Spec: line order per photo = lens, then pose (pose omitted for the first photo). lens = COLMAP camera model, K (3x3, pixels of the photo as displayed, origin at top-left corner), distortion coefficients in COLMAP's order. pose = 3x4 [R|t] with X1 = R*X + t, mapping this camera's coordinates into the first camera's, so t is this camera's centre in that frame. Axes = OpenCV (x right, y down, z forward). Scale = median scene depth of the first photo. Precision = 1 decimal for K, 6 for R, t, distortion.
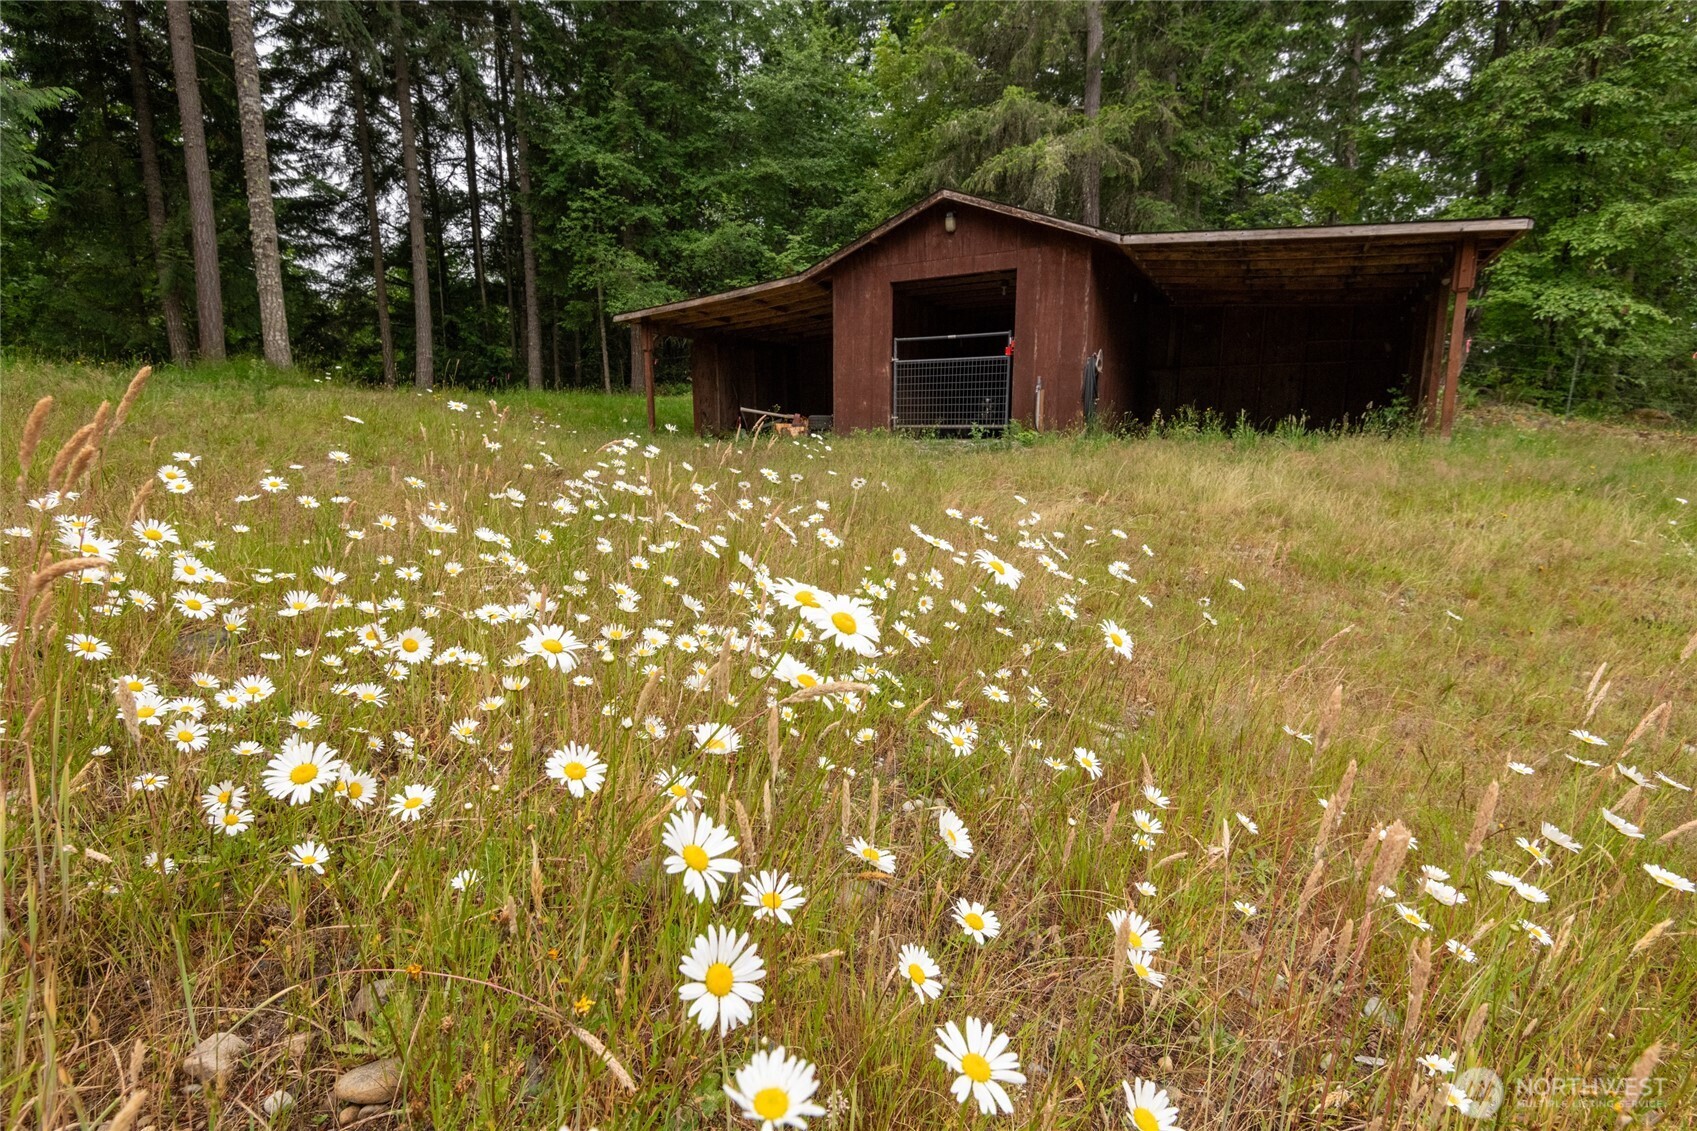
lens RADIAL K [[763.0, 0, 854.6], [0, 763.0, 559.5], [0, 0, 1]] dist [0.041689, -0.029060]
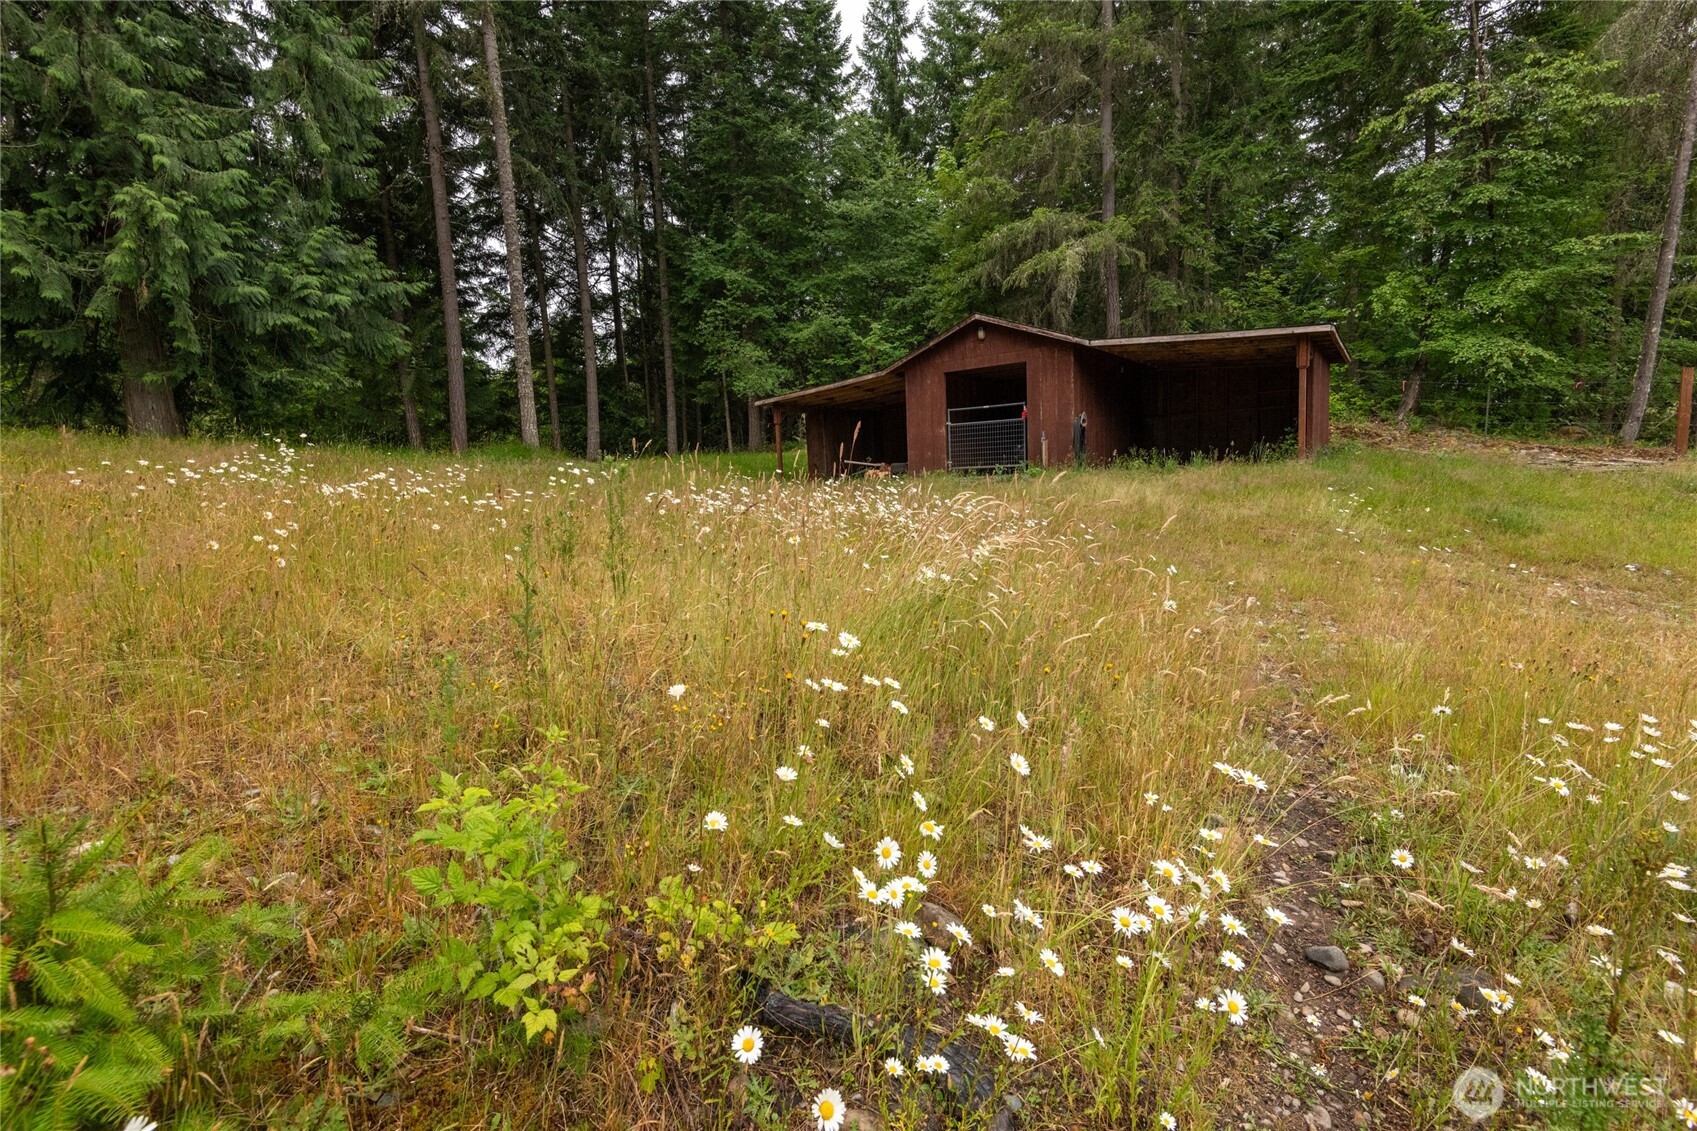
lens RADIAL K [[763.0, 0, 854.6], [0, 763.0, 559.5], [0, 0, 1]] dist [0.041689, -0.029060]
pose [[0.993388, -0.031504, -0.110399, 0.016251], [0.025412, 0.998098, -0.056160, 0.046778], [0.111959, 0.052983, 0.992299, -0.279237]]
